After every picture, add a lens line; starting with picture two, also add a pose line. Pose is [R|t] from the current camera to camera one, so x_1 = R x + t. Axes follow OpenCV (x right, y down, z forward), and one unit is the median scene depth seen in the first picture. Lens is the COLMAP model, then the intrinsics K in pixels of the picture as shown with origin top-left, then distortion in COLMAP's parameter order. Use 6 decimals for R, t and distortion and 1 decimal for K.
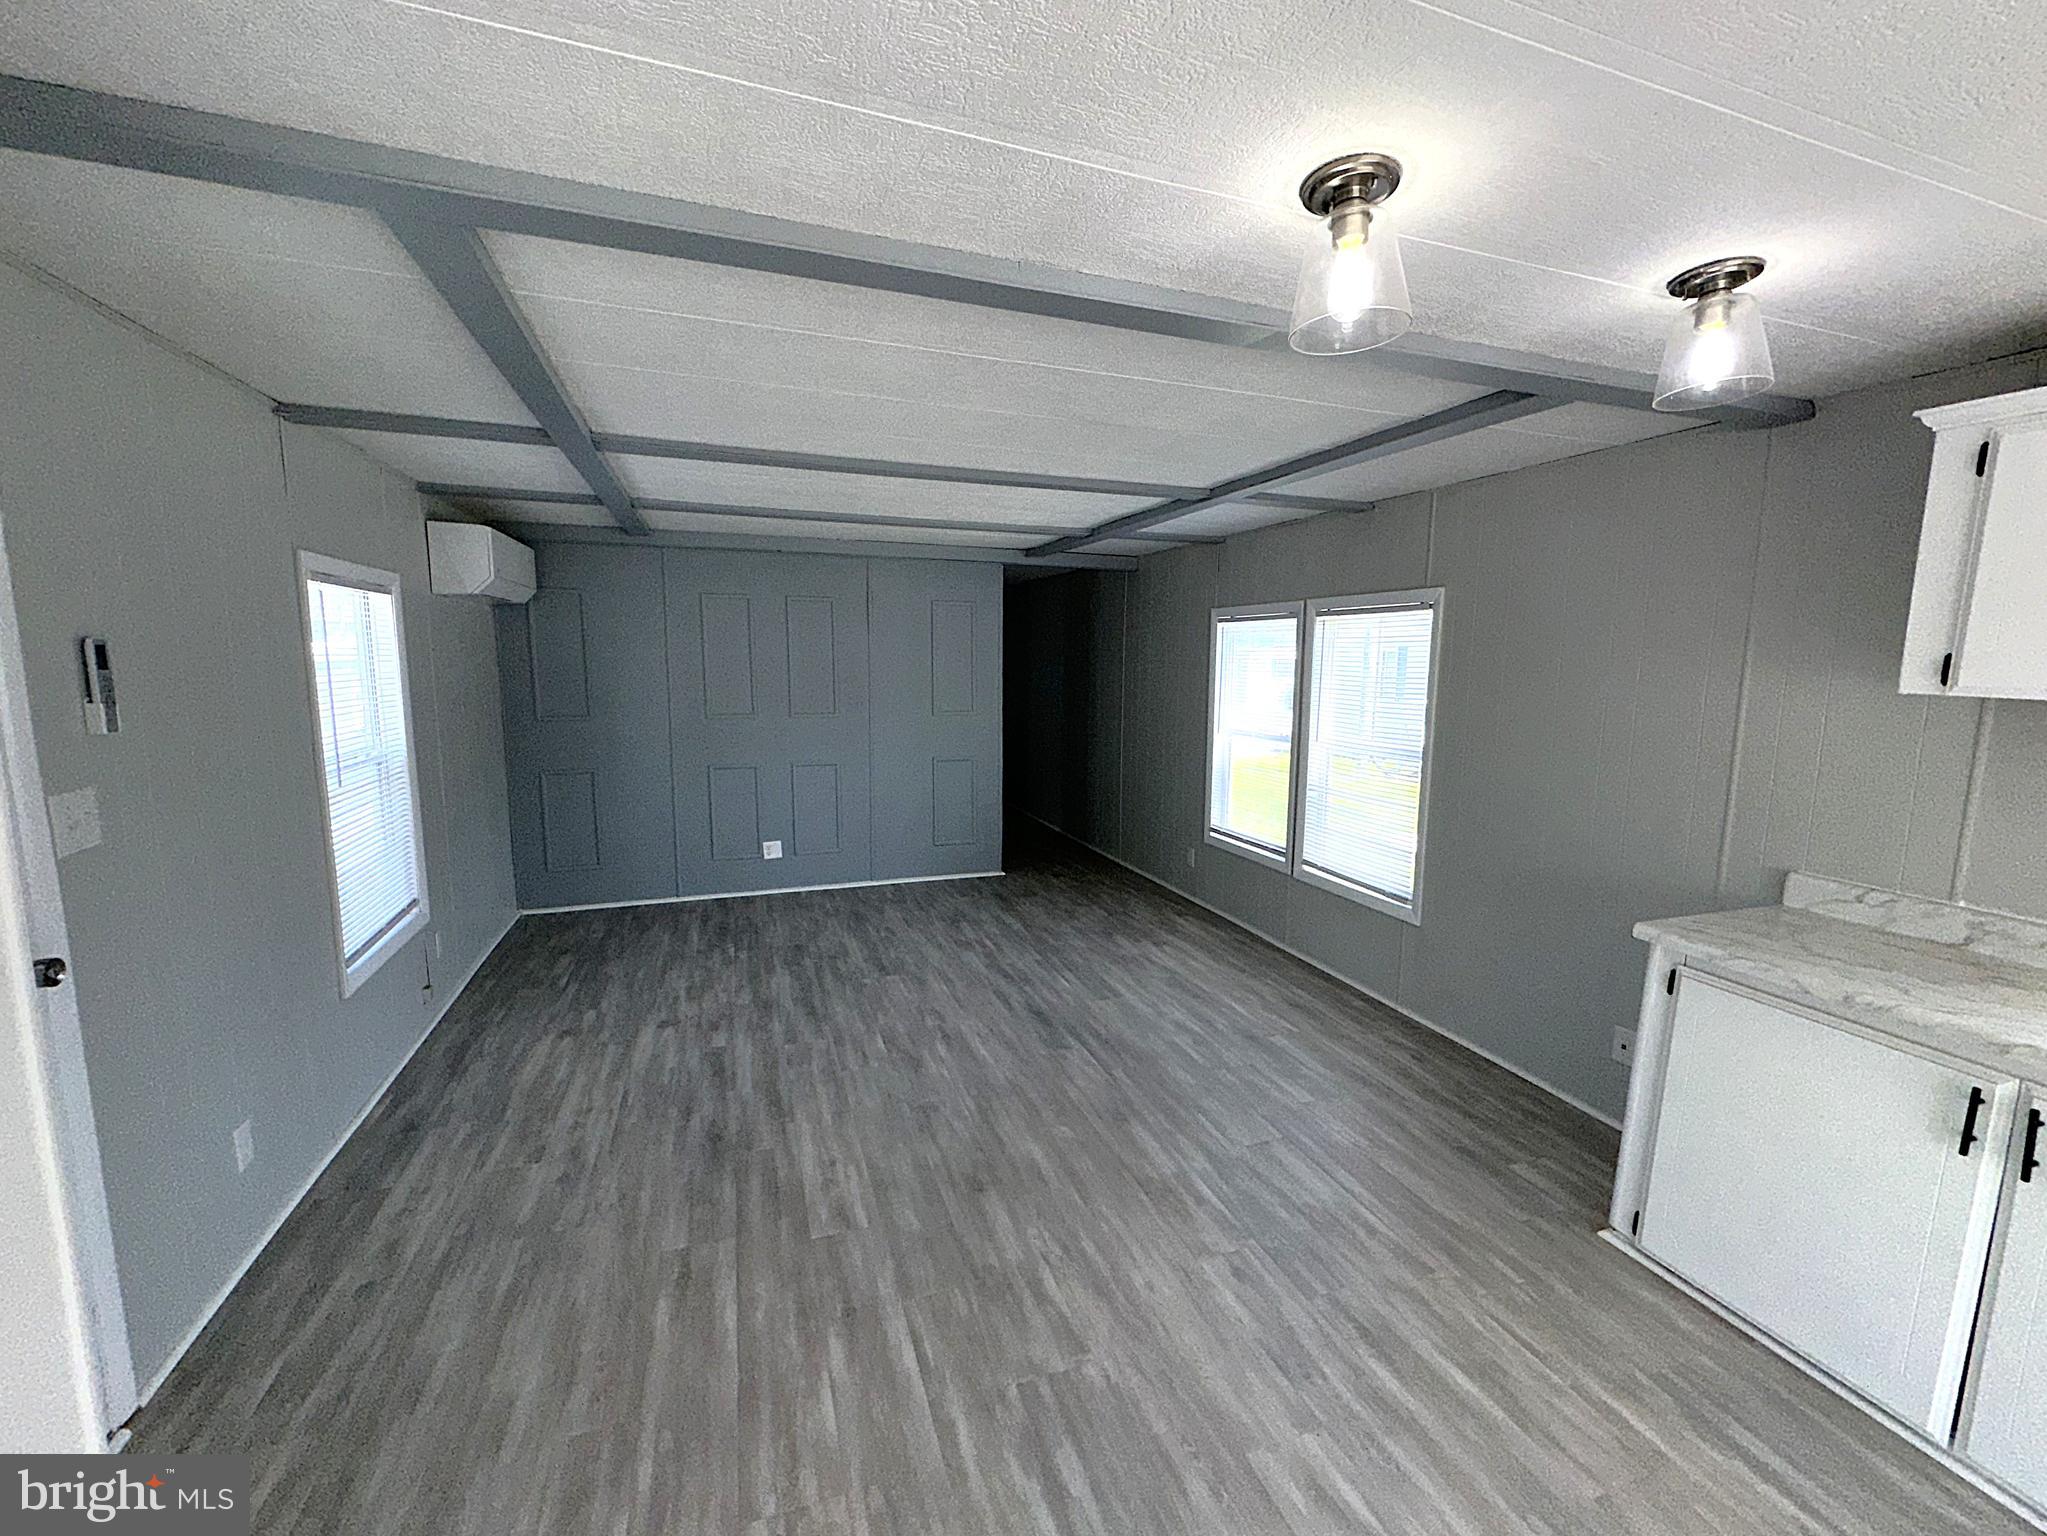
lens RADIAL K [[832.3, 0, 1011.3], [0, 832.3, 764.4], [0, 0, 1]] dist [-0.011087, 0.000842]
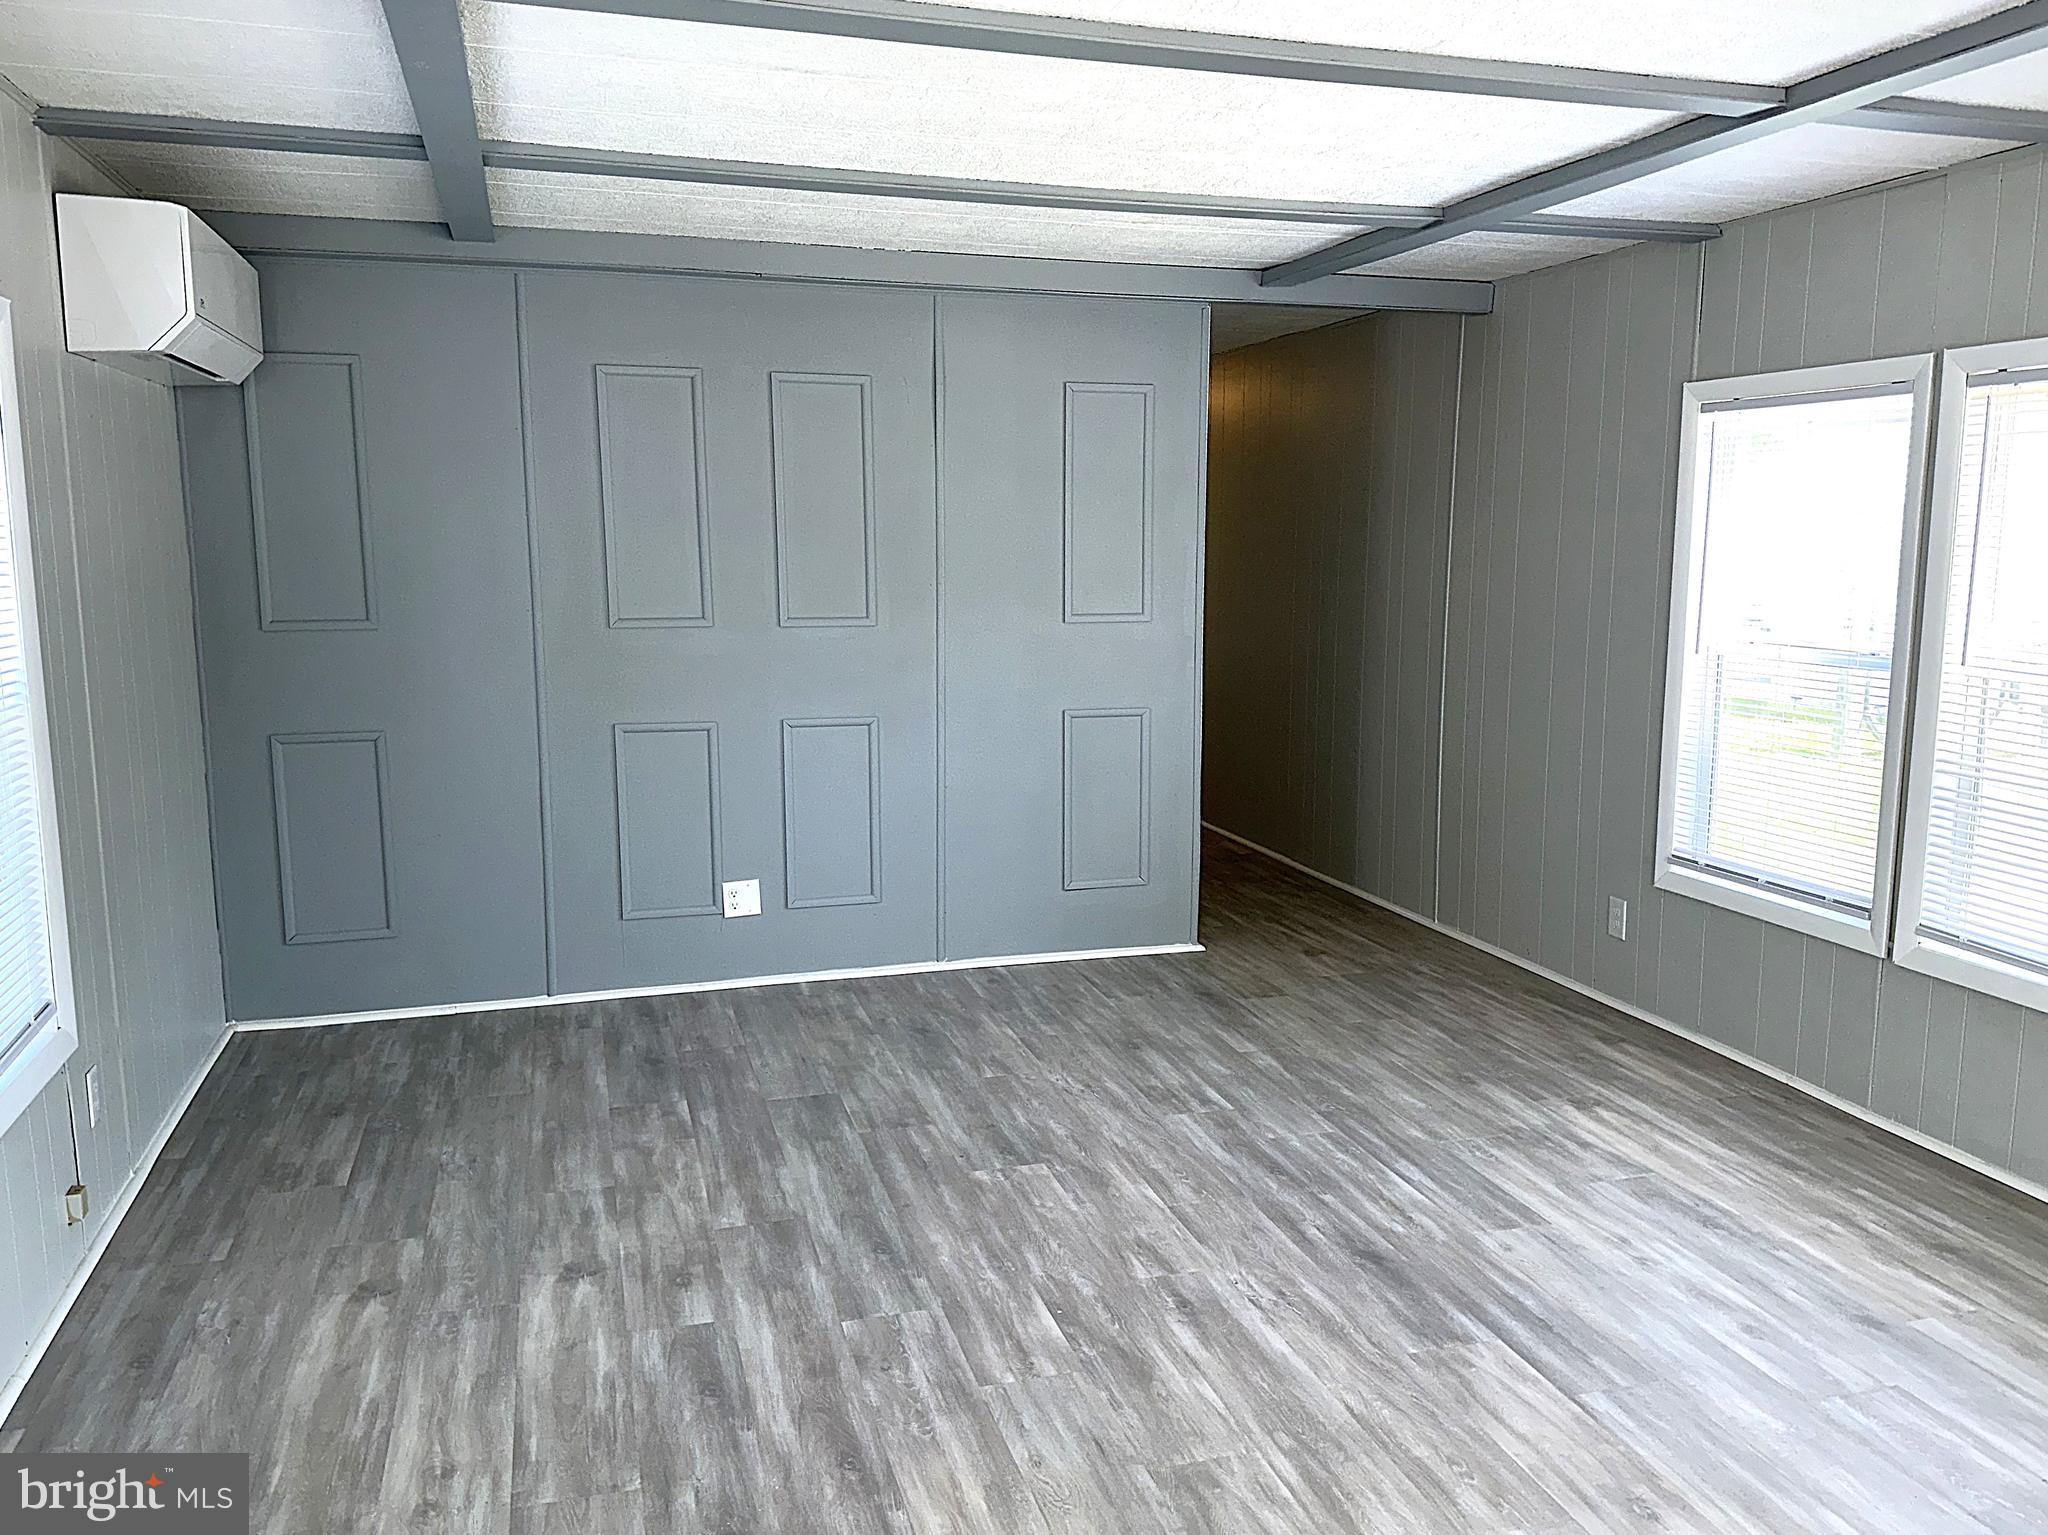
lens RADIAL K [[1589.9, 0, 1018.5], [0, 1589.9, 781.2], [0, 0, 1]] dist [0.071163, -0.099171]
pose [[0.998922, -0.000037, -0.046417, -0.113905], [0.001378, 0.999582, 0.028862, 0.010117], [0.046397, -0.028895, 0.998505, 0.105322]]
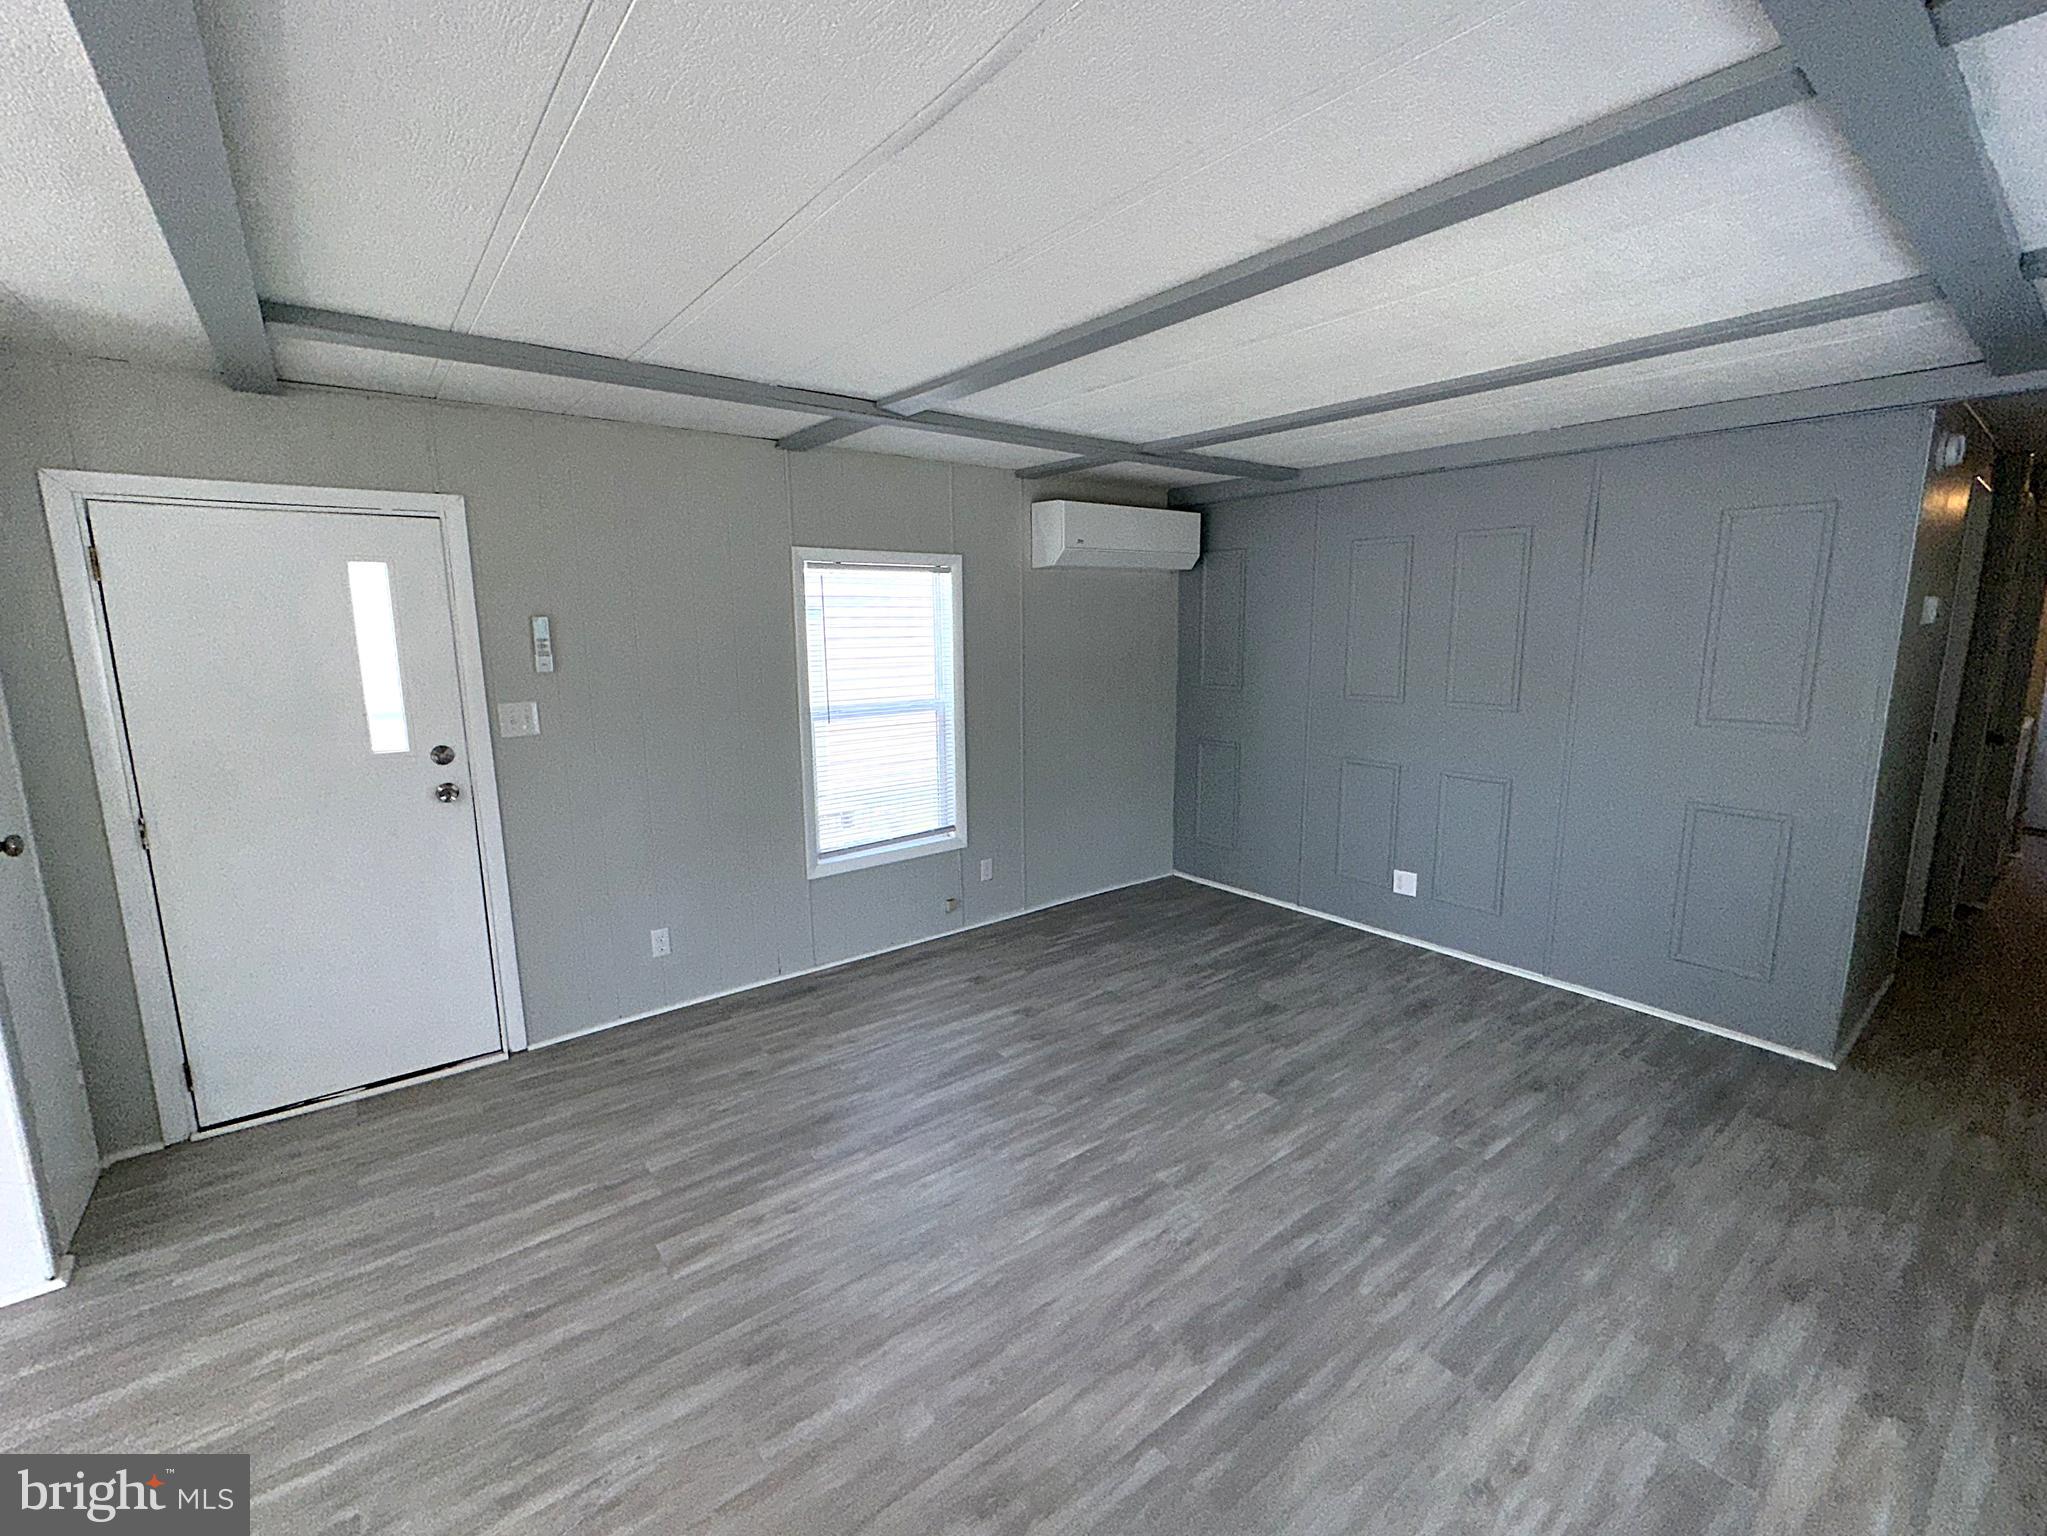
lens RADIAL K [[857.9, 0, 1019.6], [0, 857.9, 761.6], [0, 0, 1]] dist [-0.003165, -0.000444]
pose [[0.339525, 0.145822, -0.929225, 0.412616], [-0.113752, 0.987024, 0.113329, -0.073482], [0.933693, 0.067223, 0.351707, 0.572091]]
